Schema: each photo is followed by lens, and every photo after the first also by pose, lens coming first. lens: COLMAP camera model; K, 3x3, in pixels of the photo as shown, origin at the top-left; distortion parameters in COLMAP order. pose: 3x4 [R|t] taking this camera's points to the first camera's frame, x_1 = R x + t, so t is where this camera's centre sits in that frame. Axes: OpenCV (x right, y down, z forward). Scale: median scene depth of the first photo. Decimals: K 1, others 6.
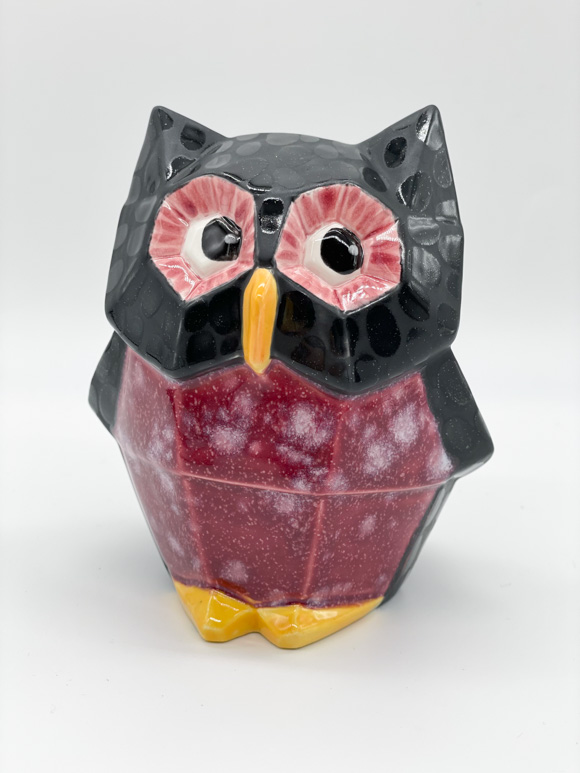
lens RADIAL K [[1077.9, 0, 290.1], [0, 1077.9, 363.3], [0, 0, 1]] dist [0.011746, 0.022676]
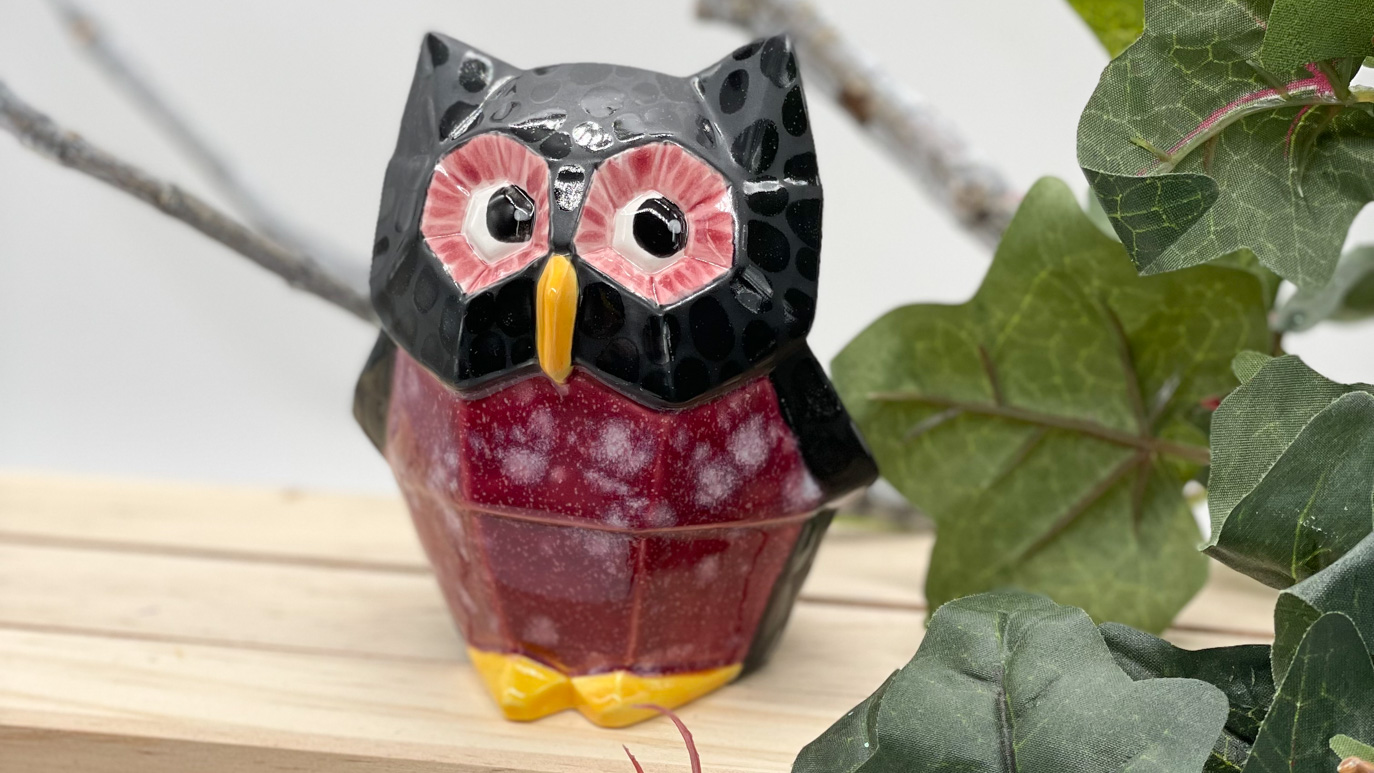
lens RADIAL K [[2523.1, 0, 687.0], [0, 2523.1, 386.5], [0, 0, 1]] dist [0.075130, 0.230793]
pose [[0.998557, -0.017915, -0.050635, 0.157197], [0.020772, 0.998188, 0.056475, -0.090087], [0.049532, -0.057445, 0.997119, -0.852877]]
